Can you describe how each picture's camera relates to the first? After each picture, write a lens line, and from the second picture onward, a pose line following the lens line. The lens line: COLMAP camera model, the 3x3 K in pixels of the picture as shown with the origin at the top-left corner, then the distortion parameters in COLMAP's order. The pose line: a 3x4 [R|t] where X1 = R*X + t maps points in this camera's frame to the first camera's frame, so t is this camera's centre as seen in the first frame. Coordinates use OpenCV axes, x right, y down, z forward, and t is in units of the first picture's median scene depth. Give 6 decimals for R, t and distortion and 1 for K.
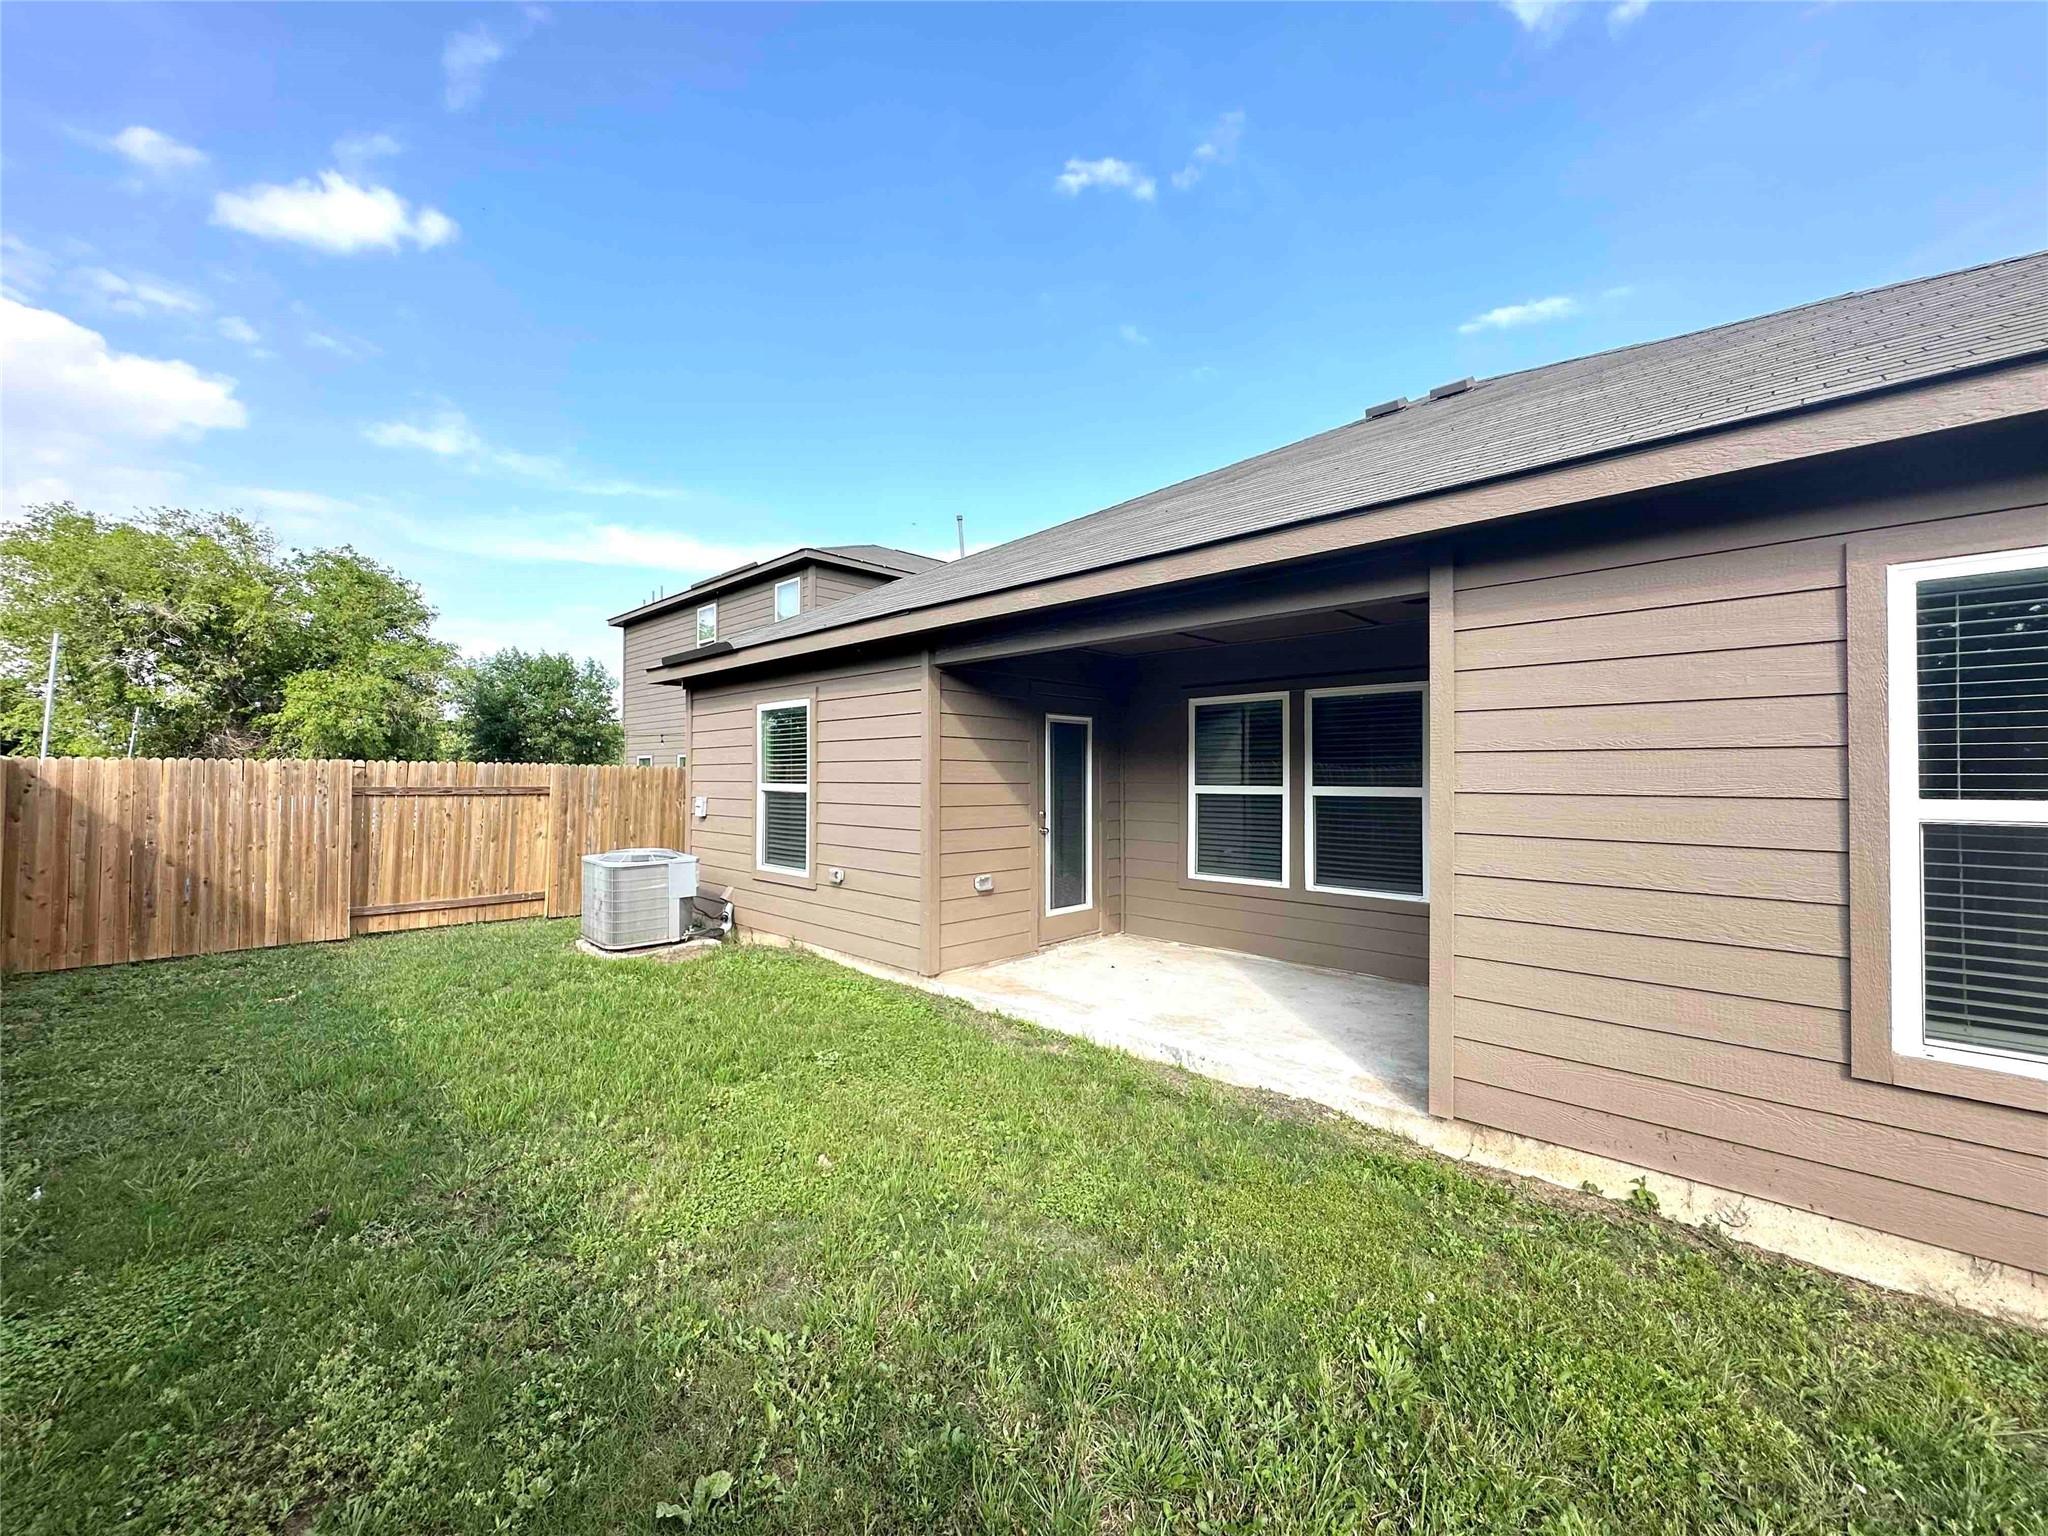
lens RADIAL K [[815.6, 0, 1022.9], [0, 815.6, 776.5], [0, 0, 1]] dist [-0.003002, 0.000280]
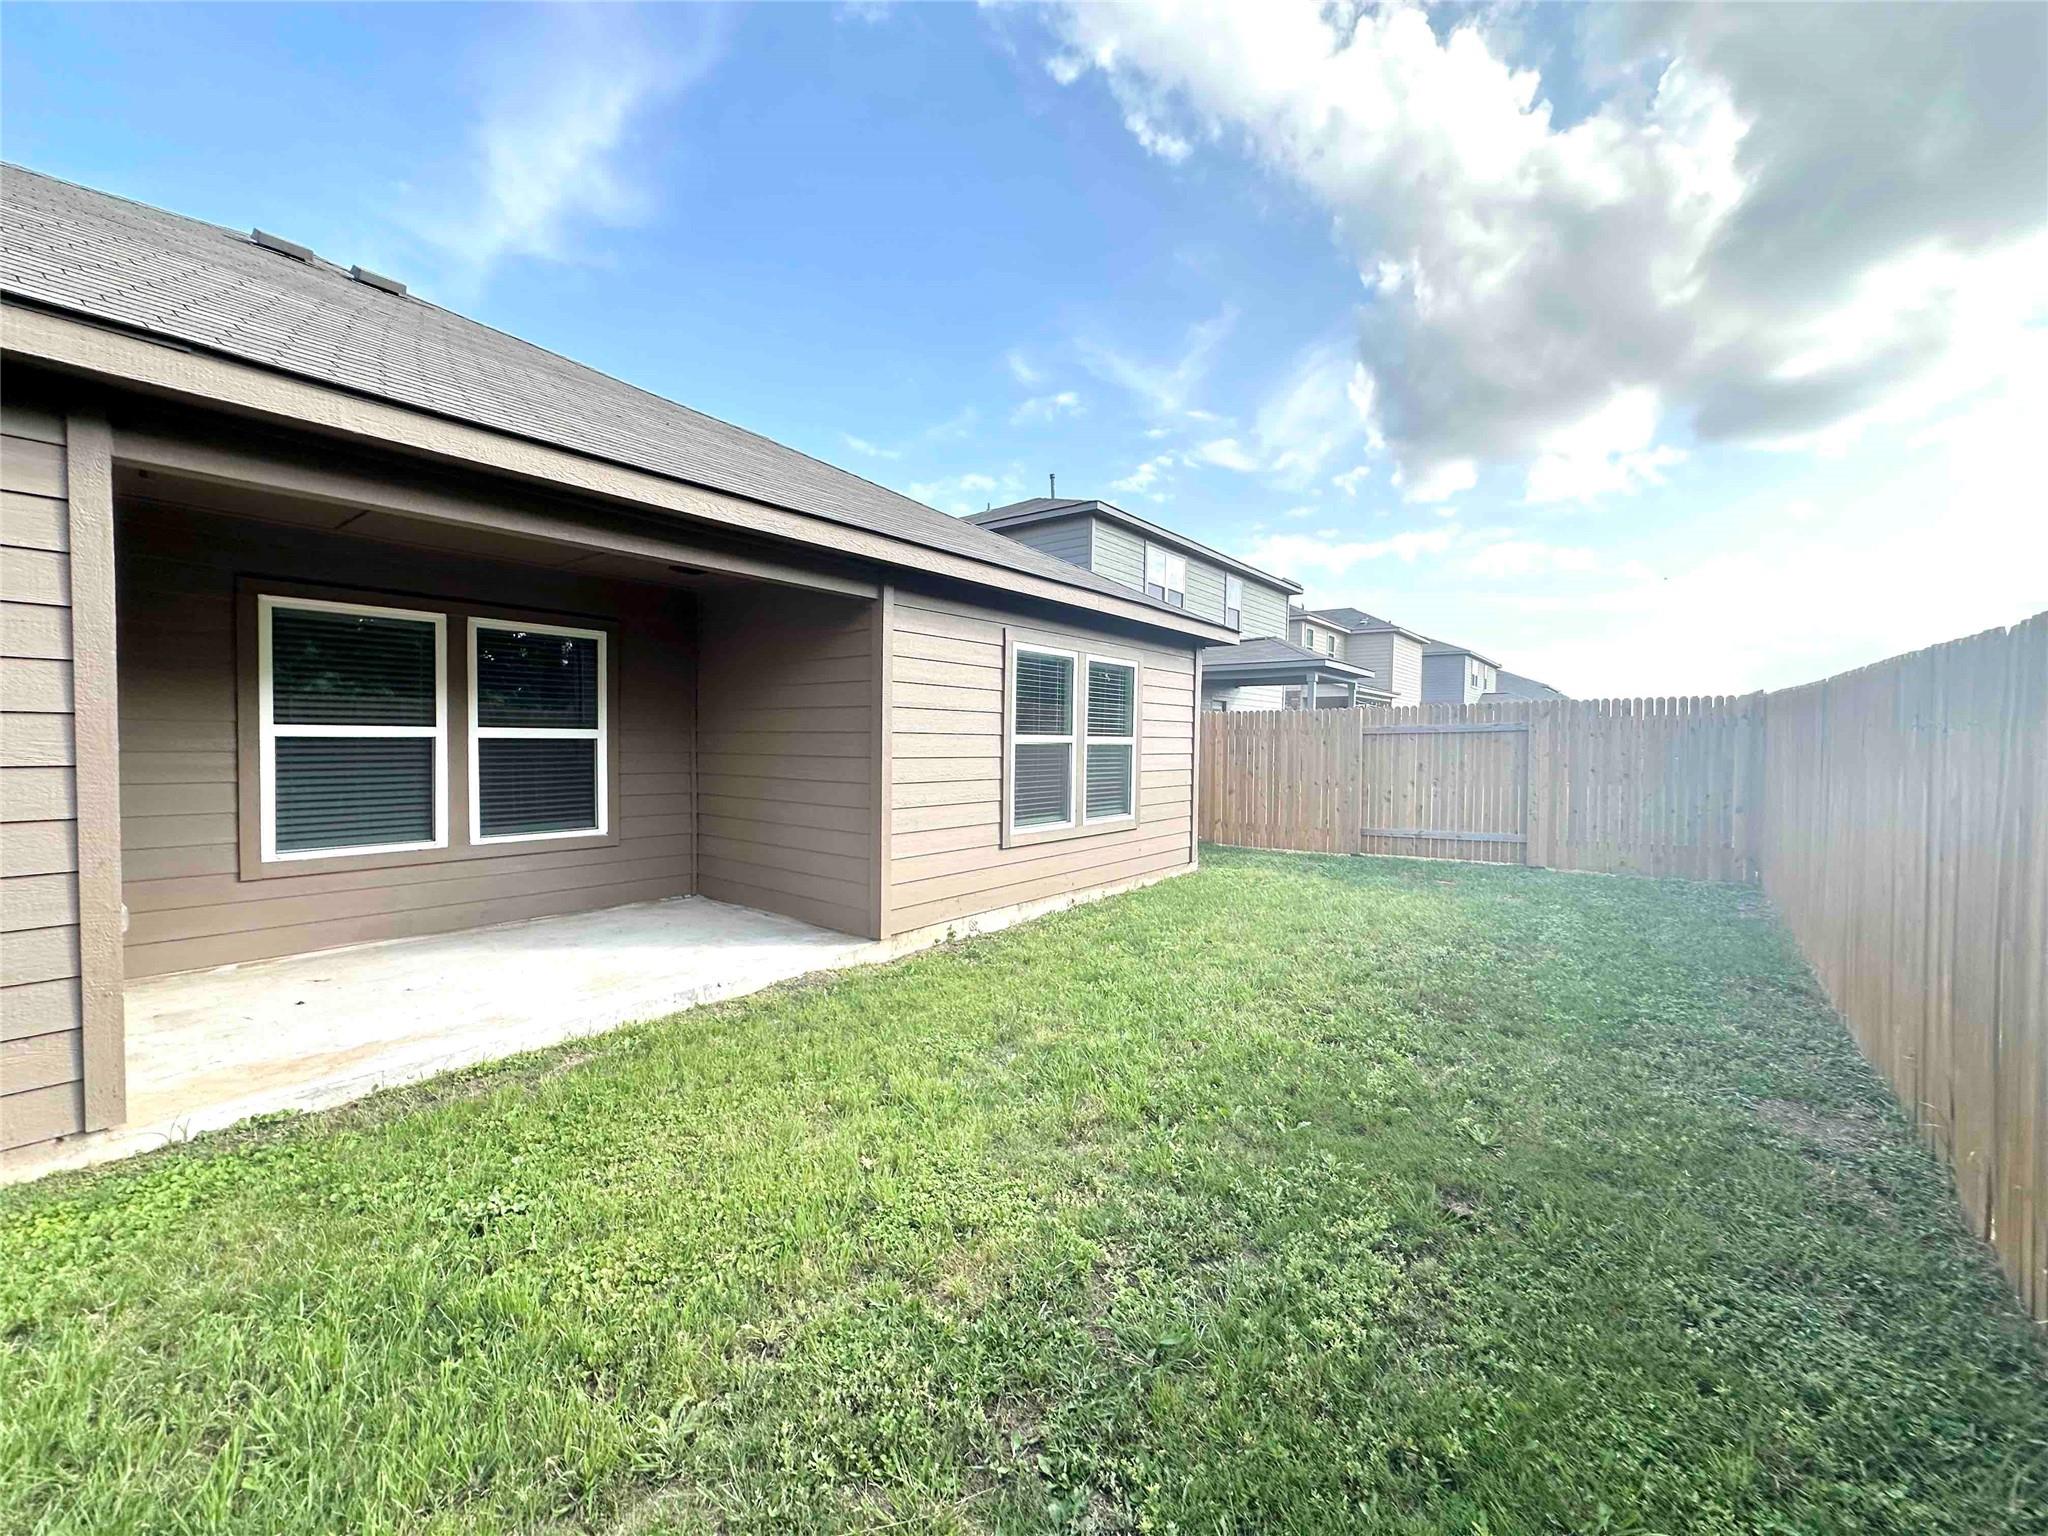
lens RADIAL K [[815.6, 0, 1024.0], [0, 815.6, 751.7], [0, 0, 1]] dist [-0.003002, 0.000280]
pose [[-0.087585, -0.035382, 0.995528, -0.650750], [-0.020653, 0.999219, 0.033696, -0.003108], [-0.995943, -0.017610, -0.088248, 0.529492]]
